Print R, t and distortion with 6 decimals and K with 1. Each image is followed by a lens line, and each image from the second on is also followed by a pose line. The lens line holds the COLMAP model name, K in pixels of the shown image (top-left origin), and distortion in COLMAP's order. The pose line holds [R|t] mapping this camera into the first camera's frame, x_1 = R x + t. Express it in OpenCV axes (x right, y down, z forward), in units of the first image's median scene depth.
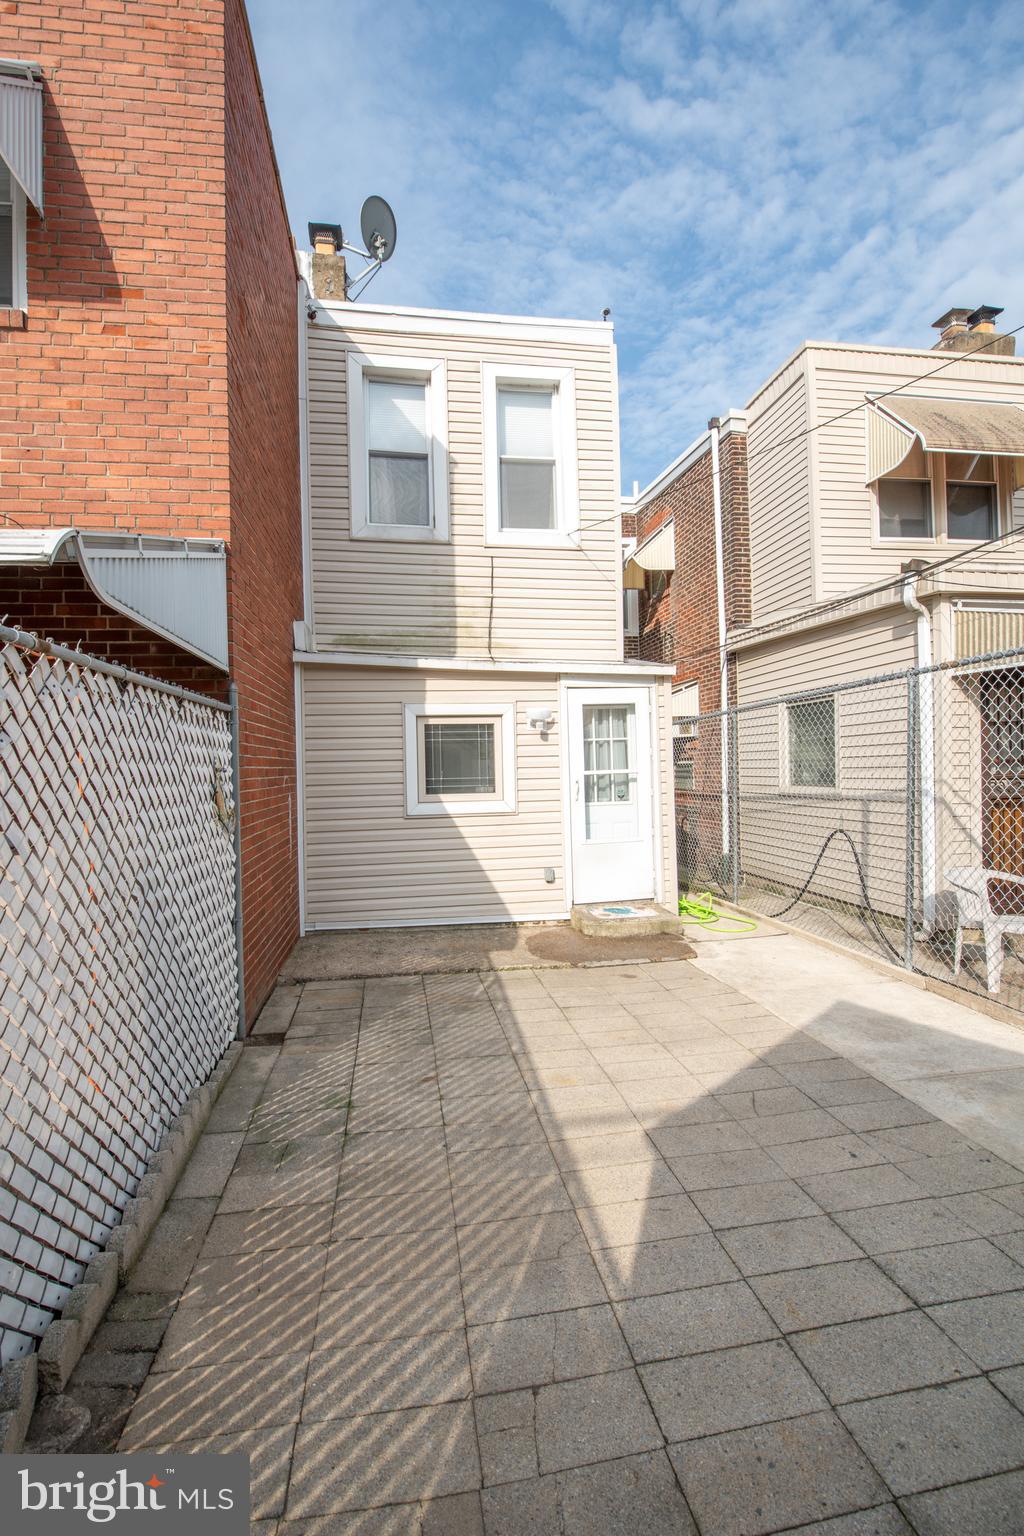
lens RADIAL K [[659.7, 0, 512.0], [0, 659.7, 768.0], [0, 0, 1]] dist [-0.019066, -0.000935]
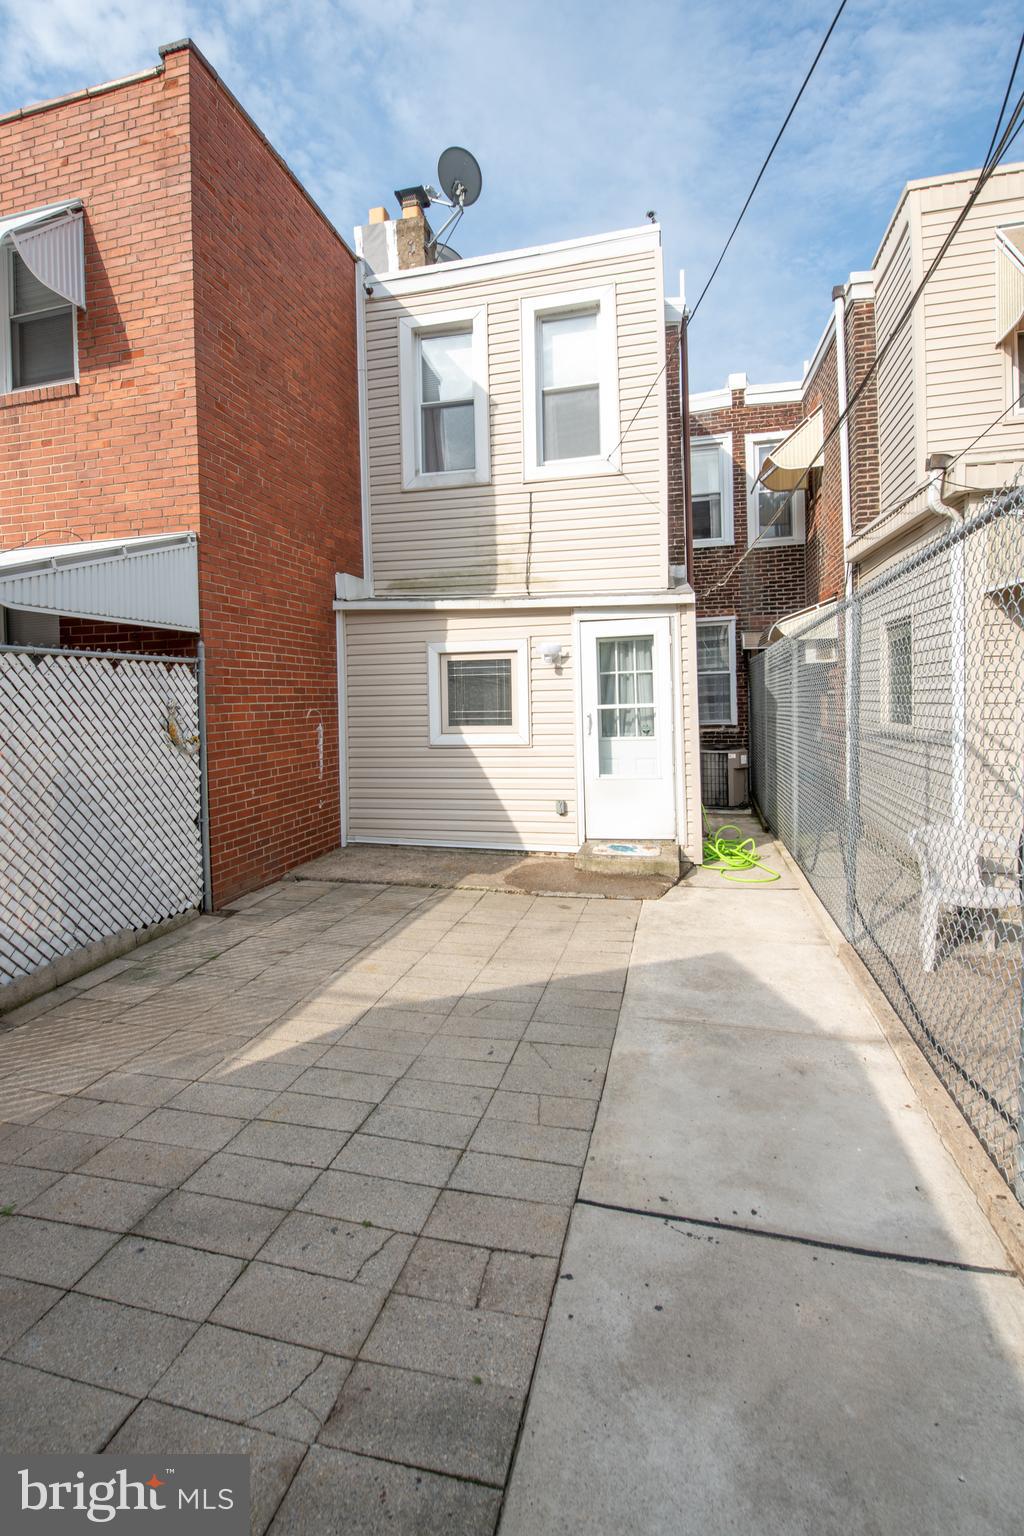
lens RADIAL K [[677.5, 0, 417.3], [0, 677.5, 714.8], [0, 0, 1]] dist [-0.017533, -0.000793]
pose [[0.917555, 0.010284, -0.397475, 0.287165], [0.001194, 0.999590, 0.028619, -0.011170], [0.397606, -0.026734, 0.917167, -0.040294]]
